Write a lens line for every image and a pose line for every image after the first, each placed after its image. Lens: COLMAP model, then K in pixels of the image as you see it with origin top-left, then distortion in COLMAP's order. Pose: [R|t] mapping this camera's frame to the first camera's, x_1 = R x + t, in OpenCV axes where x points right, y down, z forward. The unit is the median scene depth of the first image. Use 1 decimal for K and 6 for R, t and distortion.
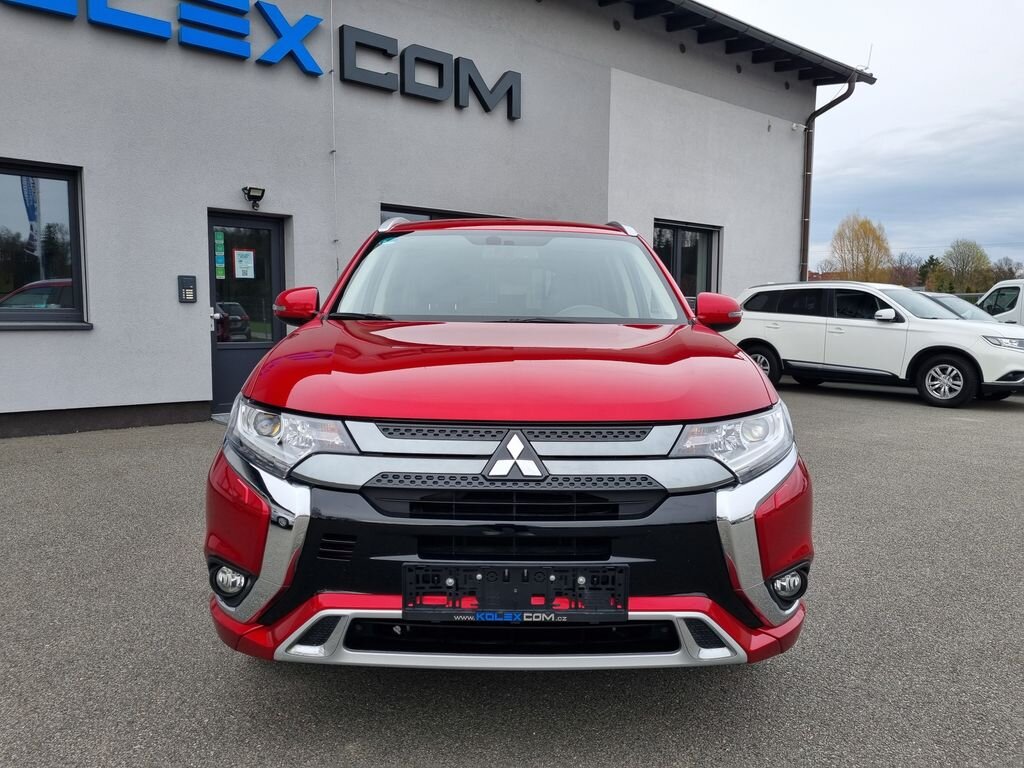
lens RADIAL K [[782.2, 0, 509.5], [0, 782.2, 381.6], [0, 0, 1]] dist [0.047840, -0.028342]
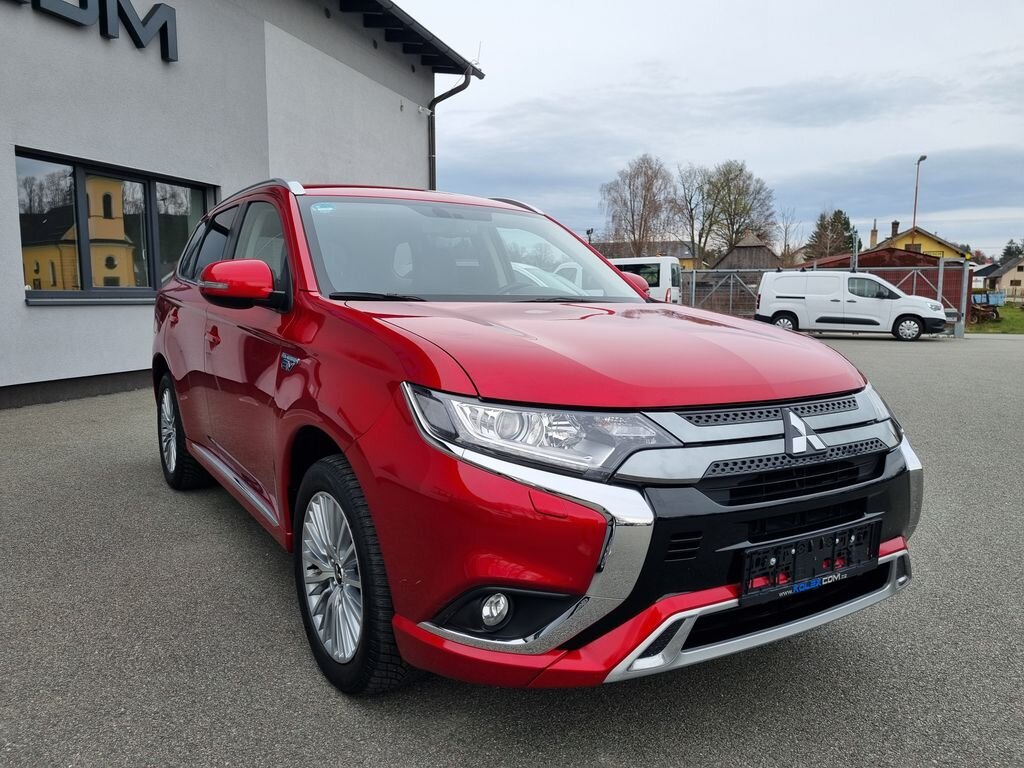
lens RADIAL K [[782.2, 0, 508.3], [0, 782.2, 391.1], [0, 0, 1]] dist [0.047840, -0.028342]
pose [[0.850480, -0.067361, 0.521676, -0.848961], [0.043919, 0.997397, 0.057187, -0.036101], [-0.524170, -0.025725, 0.851225, 0.305895]]
